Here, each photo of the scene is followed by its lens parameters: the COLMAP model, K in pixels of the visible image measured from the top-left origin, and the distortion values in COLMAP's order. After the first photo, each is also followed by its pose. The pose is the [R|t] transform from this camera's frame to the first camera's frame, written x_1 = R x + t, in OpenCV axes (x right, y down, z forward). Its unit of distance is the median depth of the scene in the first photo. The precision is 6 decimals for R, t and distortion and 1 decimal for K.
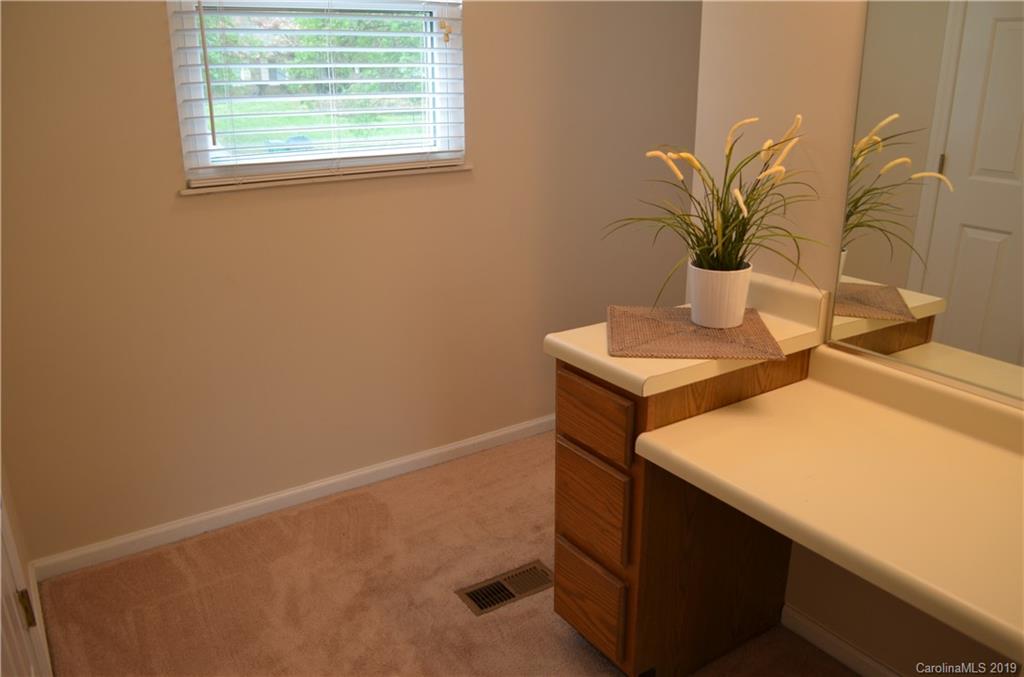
lens RADIAL K [[806.1, 0, 513.0], [0, 806.1, 340.0], [0, 0, 1]] dist [-0.072350, 0.004455]
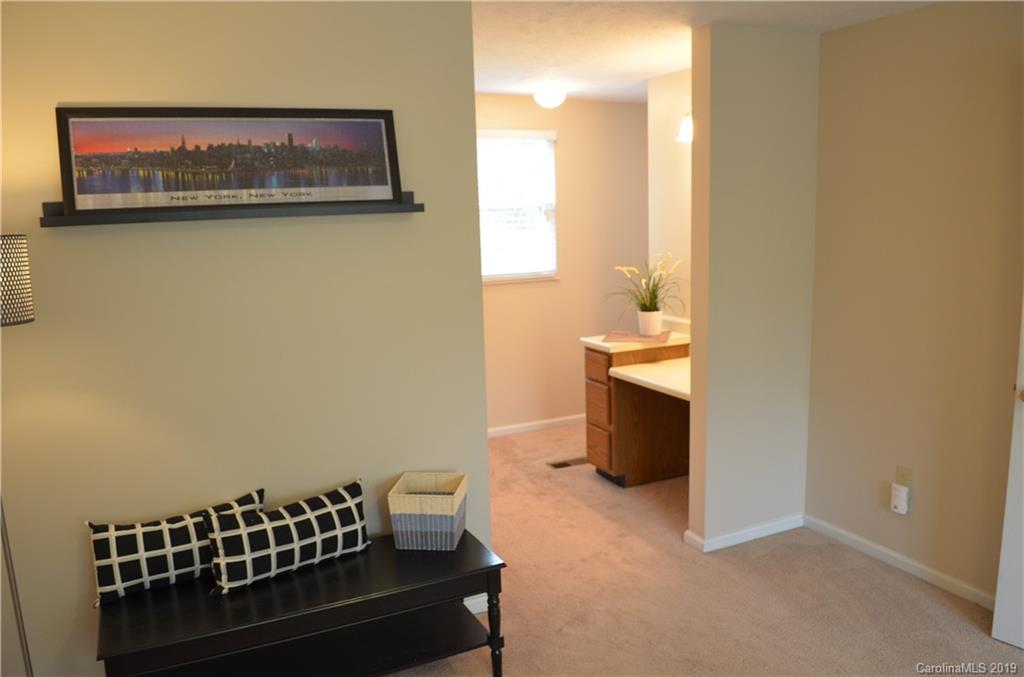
lens RADIAL K [[806.1, 0, 514.4], [0, 806.1, 338.4], [0, 0, 1]] dist [-0.072350, 0.004455]
pose [[0.989020, 0.002223, -0.147762, 0.219250], [-0.026095, 0.986801, -0.159820, 0.425353], [0.145456, 0.161921, 0.976025, -1.589178]]
